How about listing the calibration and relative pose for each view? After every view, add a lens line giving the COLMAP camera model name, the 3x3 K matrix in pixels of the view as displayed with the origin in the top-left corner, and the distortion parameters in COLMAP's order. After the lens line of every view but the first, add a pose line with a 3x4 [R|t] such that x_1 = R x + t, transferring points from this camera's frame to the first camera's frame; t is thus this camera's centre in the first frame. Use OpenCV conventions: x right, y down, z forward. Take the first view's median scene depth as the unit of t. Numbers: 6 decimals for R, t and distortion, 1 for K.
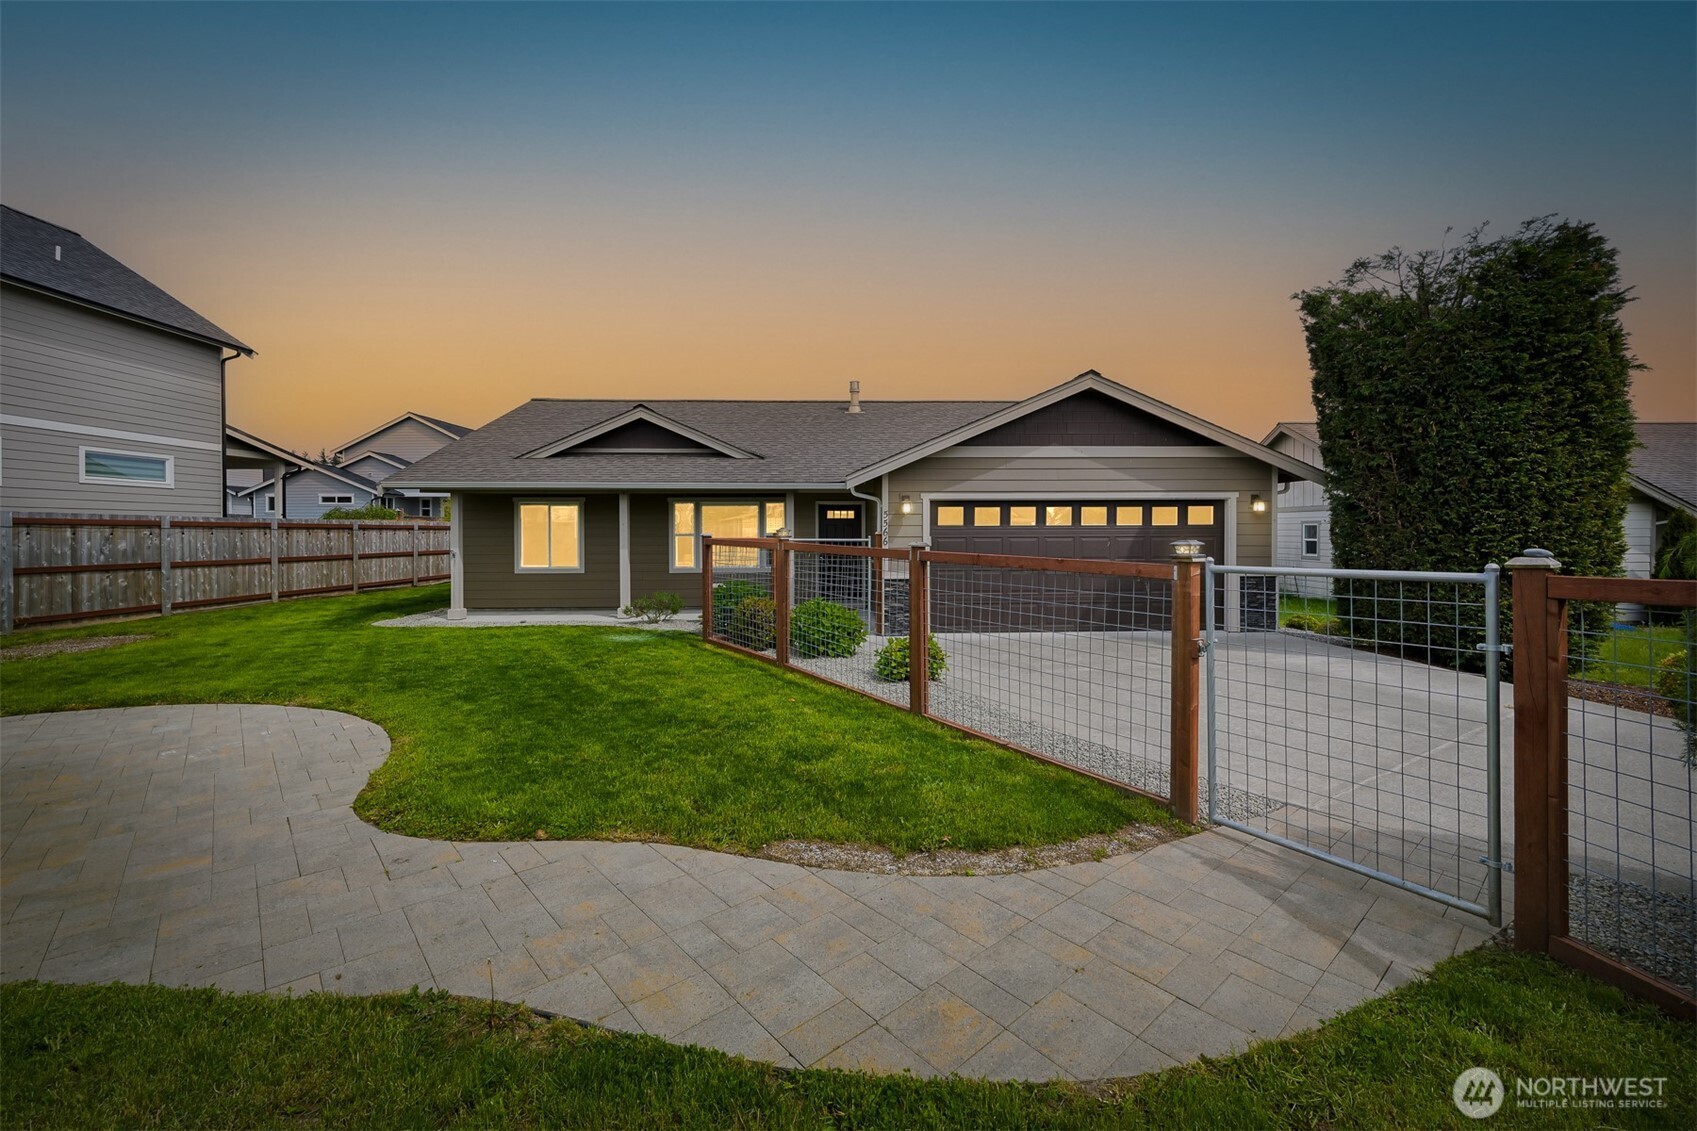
lens RADIAL K [[680.6, 0, 848.5], [0, 680.6, 565.5], [0, 0, 1]] dist [0.000577, 0.000018]
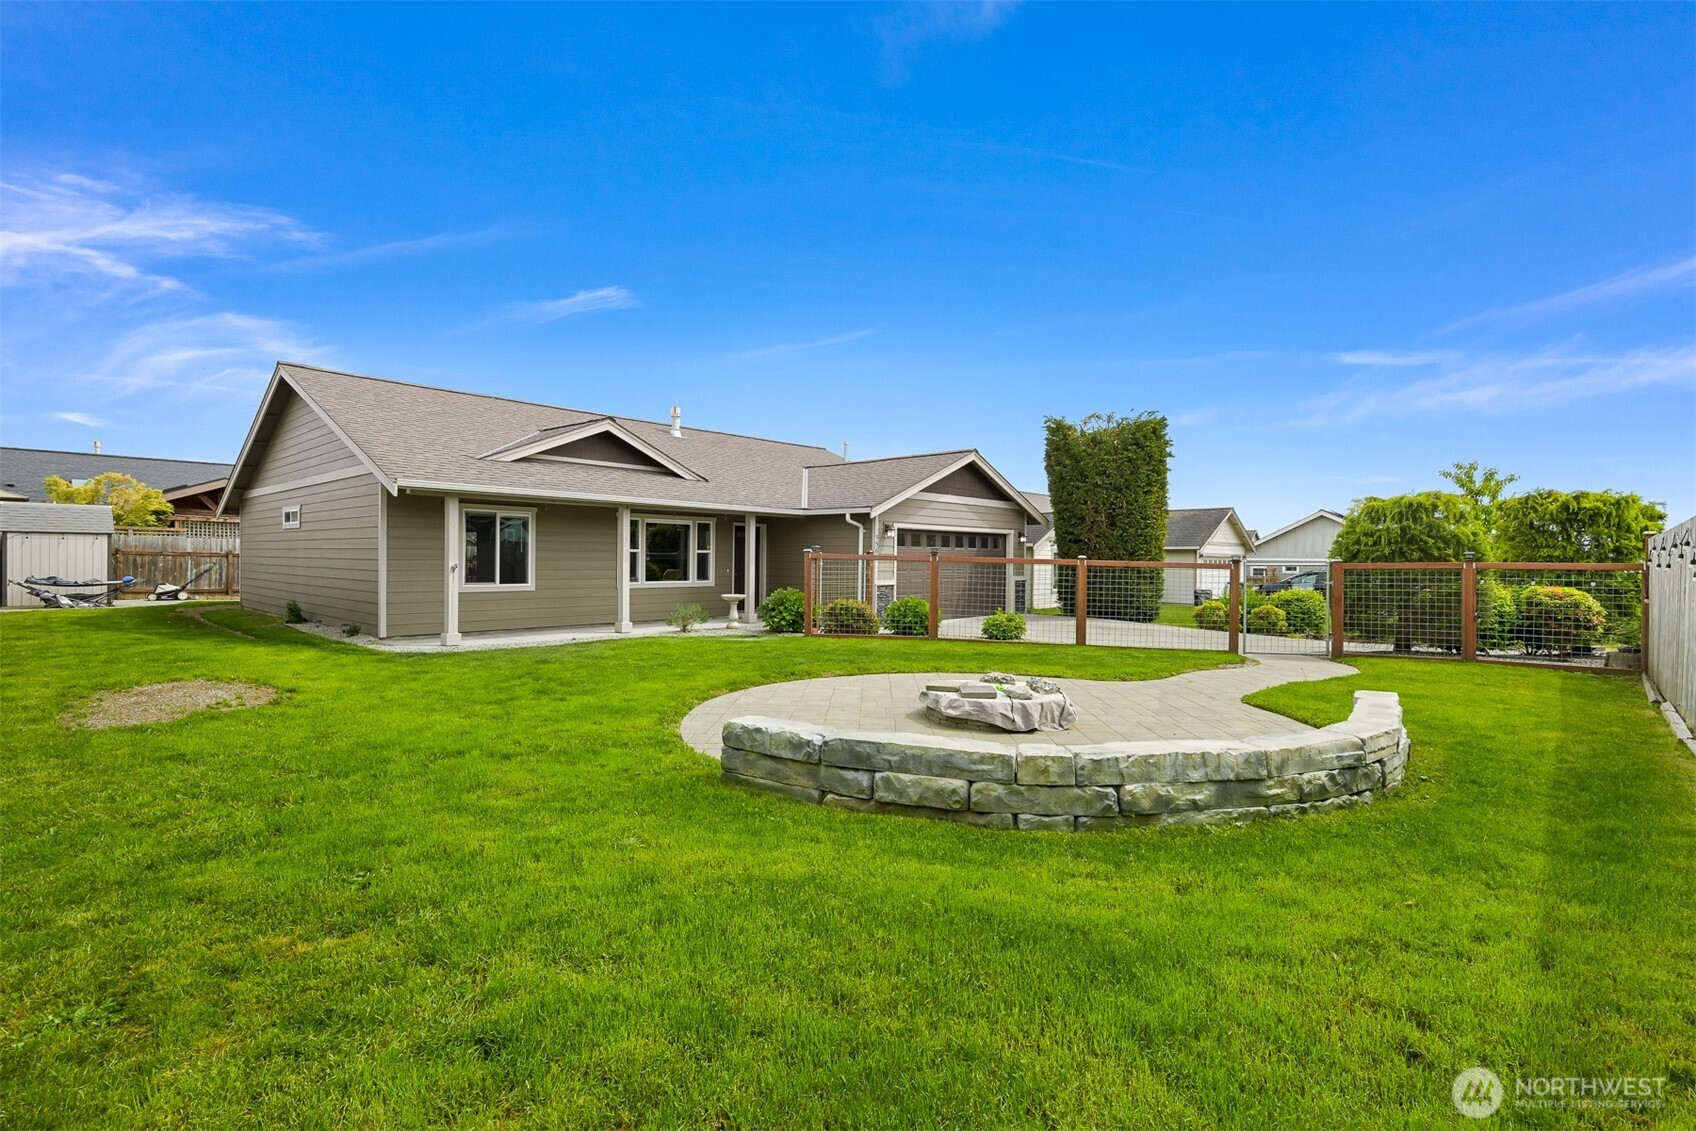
lens RADIAL K [[764.0, 0, 848.0], [0, 764.0, 565.5], [0, 0, 1]] dist [-0.000135, 0.000002]
pose [[0.670568, -0.002870, 0.741842, -1.118039], [0.026084, 0.999465, -0.019711, 0.010062], [-0.741389, 0.032568, 0.670285, 0.018370]]
